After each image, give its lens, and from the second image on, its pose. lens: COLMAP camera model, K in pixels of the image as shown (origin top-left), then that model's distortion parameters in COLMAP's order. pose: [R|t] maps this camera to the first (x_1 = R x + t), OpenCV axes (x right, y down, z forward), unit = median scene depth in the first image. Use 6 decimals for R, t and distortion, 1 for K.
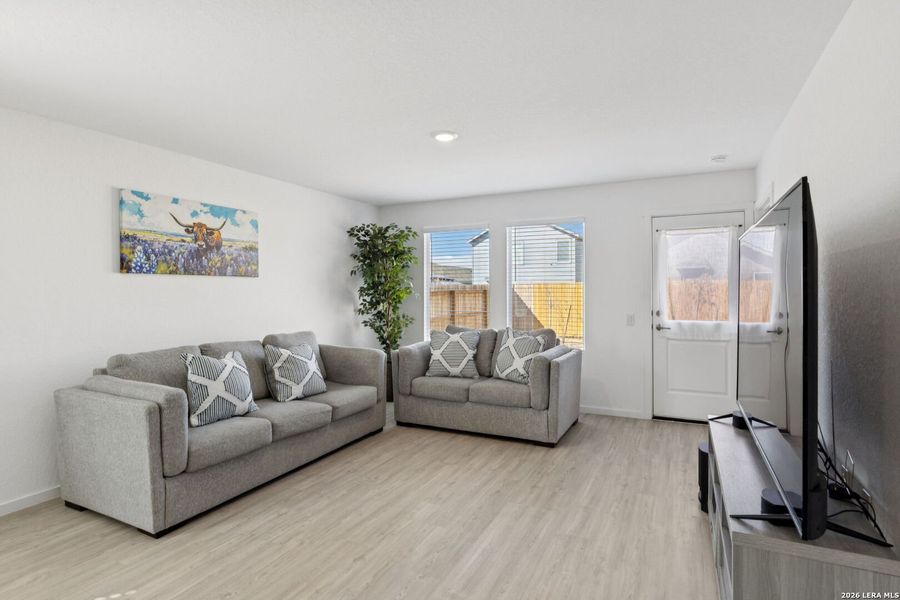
lens RADIAL K [[468.5, 0, 450.0], [0, 468.5, 293.3], [0, 0, 1]] dist [-0.005804, -0.000538]
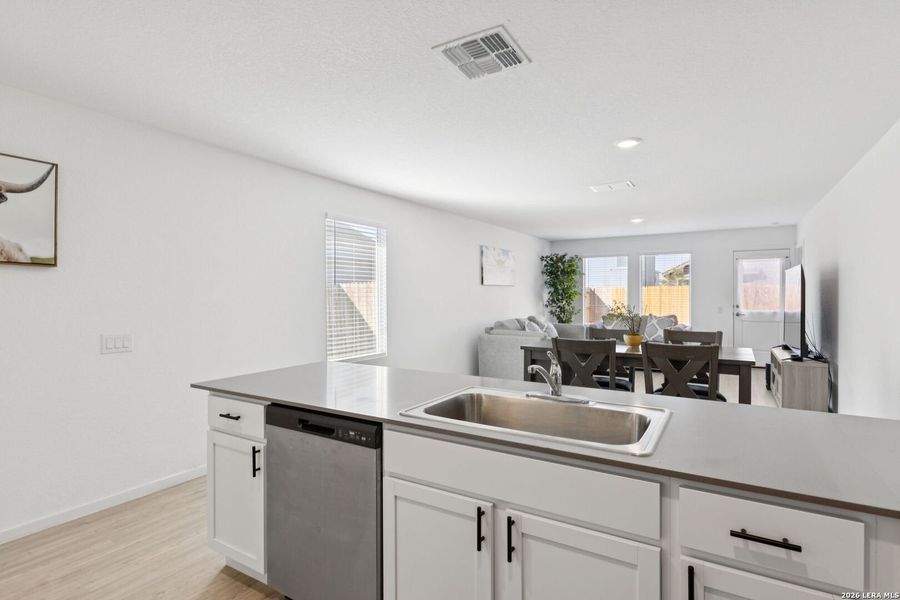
lens RADIAL K [[456.0, 0, 451.1], [0, 456.0, 295.1], [0, 0, 1]] dist [-0.000716, -0.000153]
pose [[0.996174, 0.000892, -0.087382, -0.561418], [-0.001067, 0.999998, -0.001959, 0.006536], [0.087380, 0.002045, 0.996173, -0.940880]]
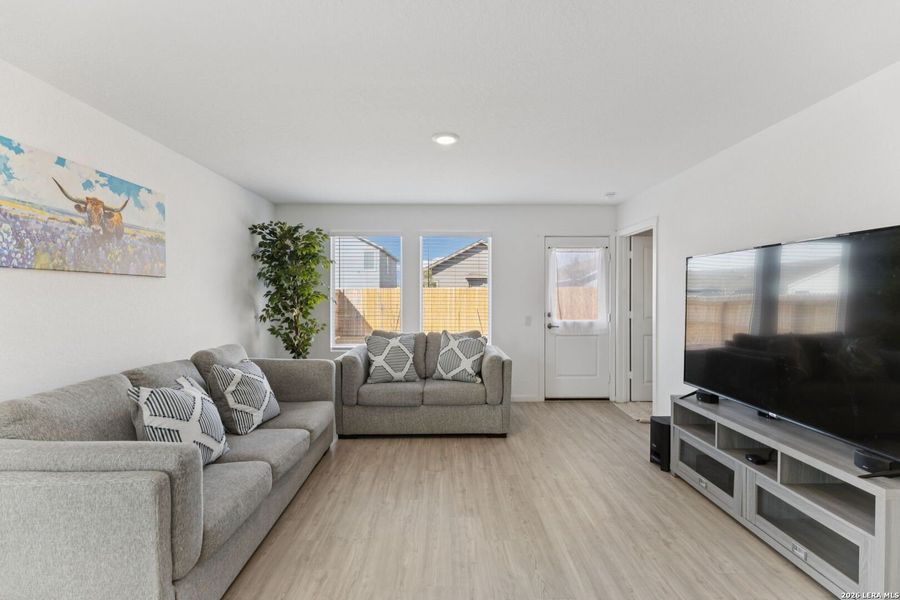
lens RADIAL K [[405.3, 0, 450.0], [0, 405.3, 300.0], [0, 0, 1]] dist [0.001232, 0.000241]
pose [[0.886368, -0.000613, 0.462981, -0.337229], [-0.002748, 0.999975, 0.006585, -0.003249], [-0.462973, -0.007109, 0.886344, 0.204852]]
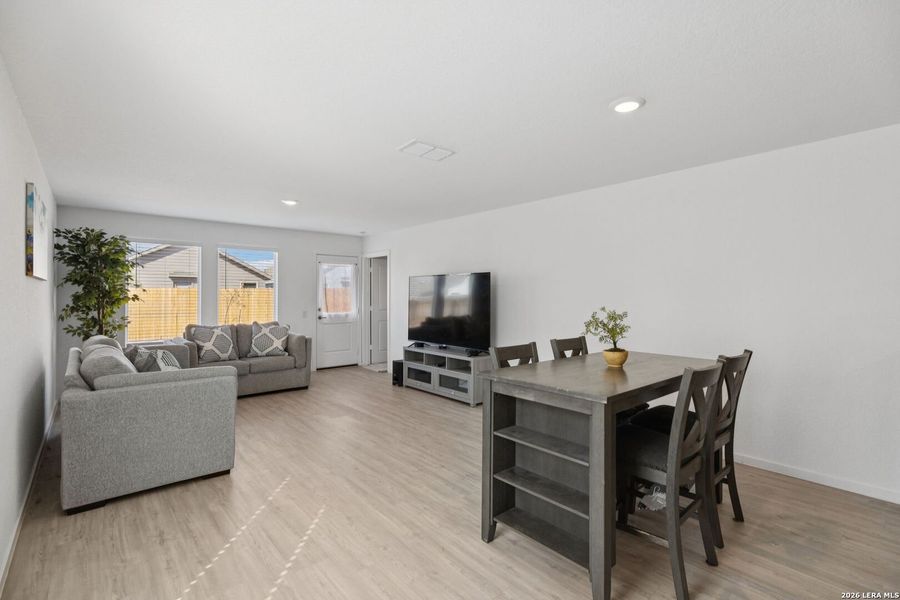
lens RADIAL K [[416.8, 0, 449.2], [0, 416.8, 295.9], [0, 0, 1]] dist [-0.000840, -0.000342]
pose [[0.382697, 0.004618, 0.923862, -0.966488], [0.001538, 0.999983, -0.005635, 0.001341], [-0.923872, 0.003577, 0.382684, -0.056040]]
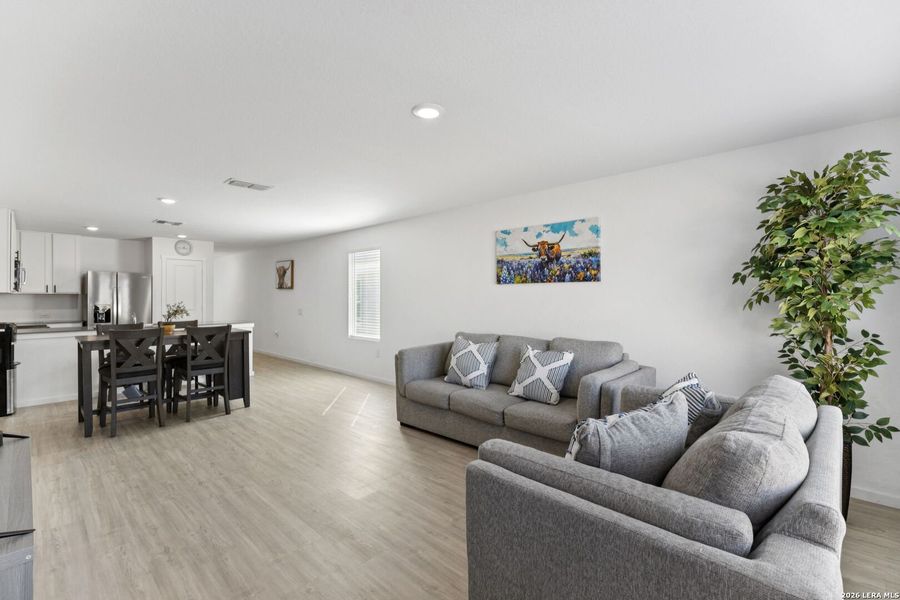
lens RADIAL K [[405.3, 0, 450.0], [0, 405.3, 300.0], [0, 0, 1]] dist [0.001232, 0.000241]
pose [[-0.295662, 0.014727, -0.955179, 0.568246], [-0.001385, 0.999874, 0.015845, -0.009605], [0.955292, 0.006007, -0.295604, 1.062544]]
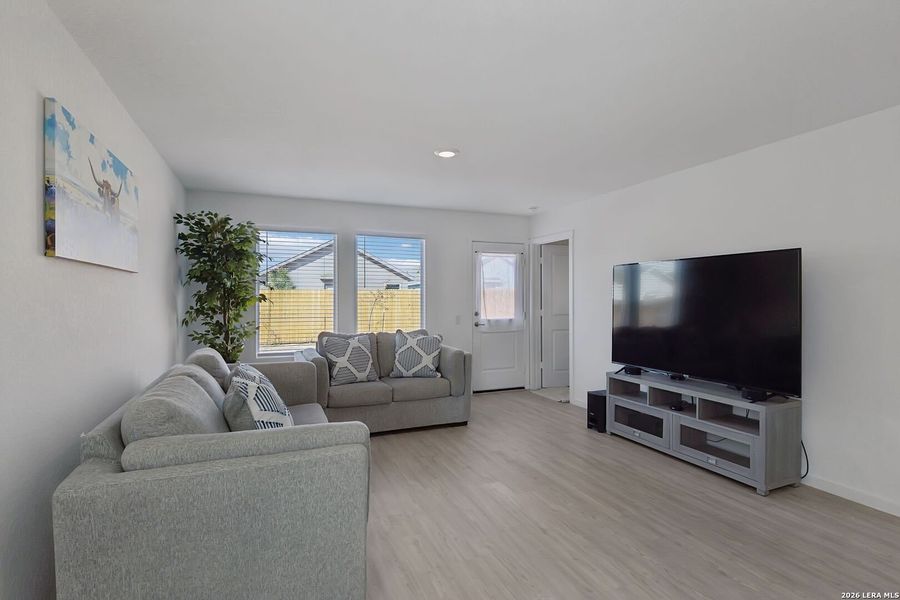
lens RADIAL K [[442.3, 0, 450.0], [0, 442.3, 300.0], [0, 0, 1]] dist [-0.005297, -0.000412]
pose [[0.652615, 0.000375, 0.757690, -0.666037], [0.002323, 0.999994, -0.002496, 0.007296], [-0.757686, 0.003389, 0.652610, 0.275656]]
